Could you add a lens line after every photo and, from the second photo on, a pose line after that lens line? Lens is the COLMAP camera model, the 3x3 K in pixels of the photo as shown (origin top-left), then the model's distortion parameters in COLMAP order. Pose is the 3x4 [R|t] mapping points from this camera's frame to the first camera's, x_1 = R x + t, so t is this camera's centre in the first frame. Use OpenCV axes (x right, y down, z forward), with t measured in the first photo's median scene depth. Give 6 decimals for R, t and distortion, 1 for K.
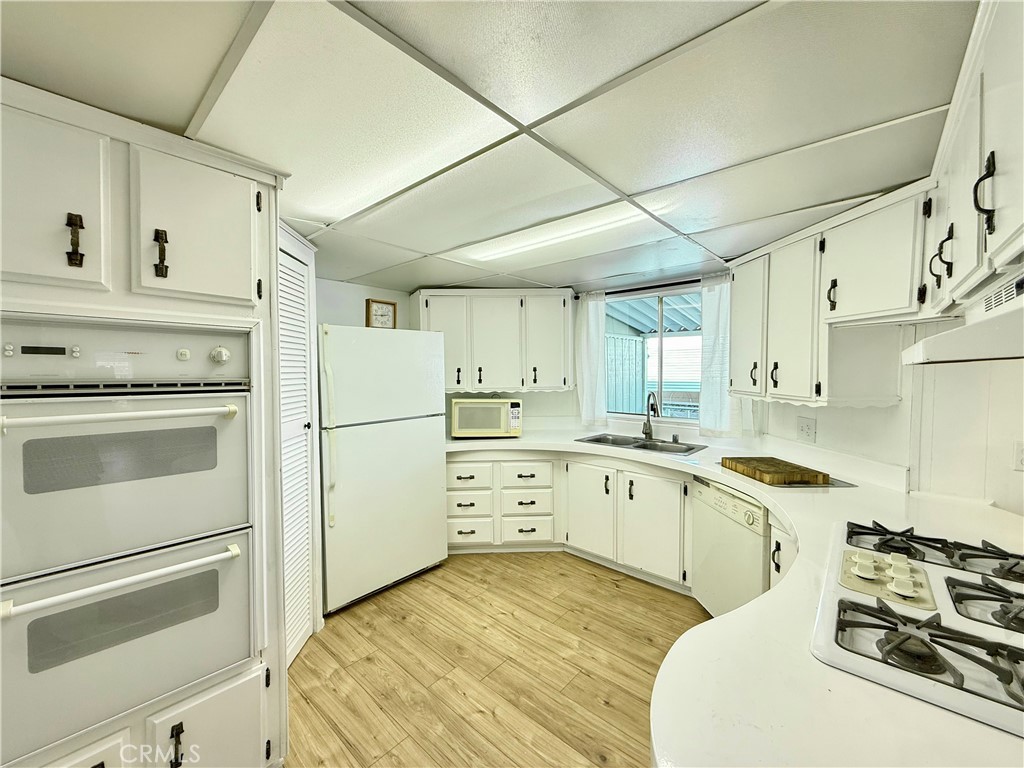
lens RADIAL K [[408.5, 0, 507.1], [0, 408.5, 383.7], [0, 0, 1]] dist [-0.000401, -0.000053]
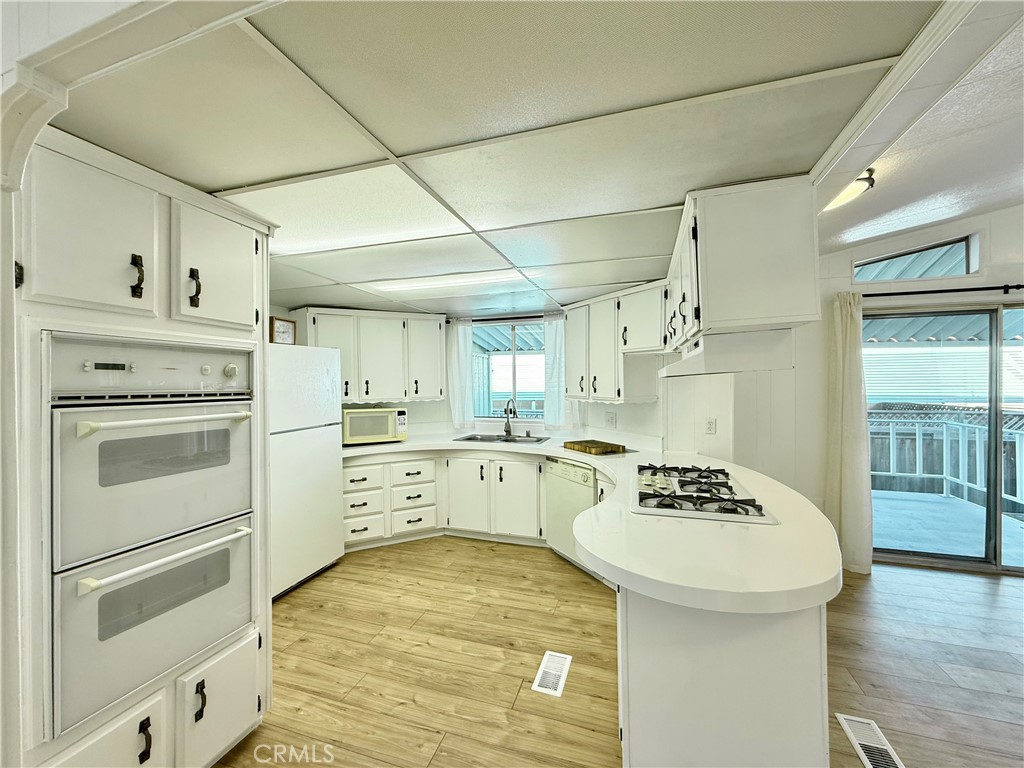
lens RADIAL K [[408.5, 0, 507.1], [0, 408.5, 383.7], [0, 0, 1]] dist [-0.000401, -0.000053]
pose [[0.914095, -0.007160, 0.405436, -0.299154], [0.020437, 0.999387, -0.028428, 0.014398], [-0.404984, 0.034272, 0.913681, -0.301584]]
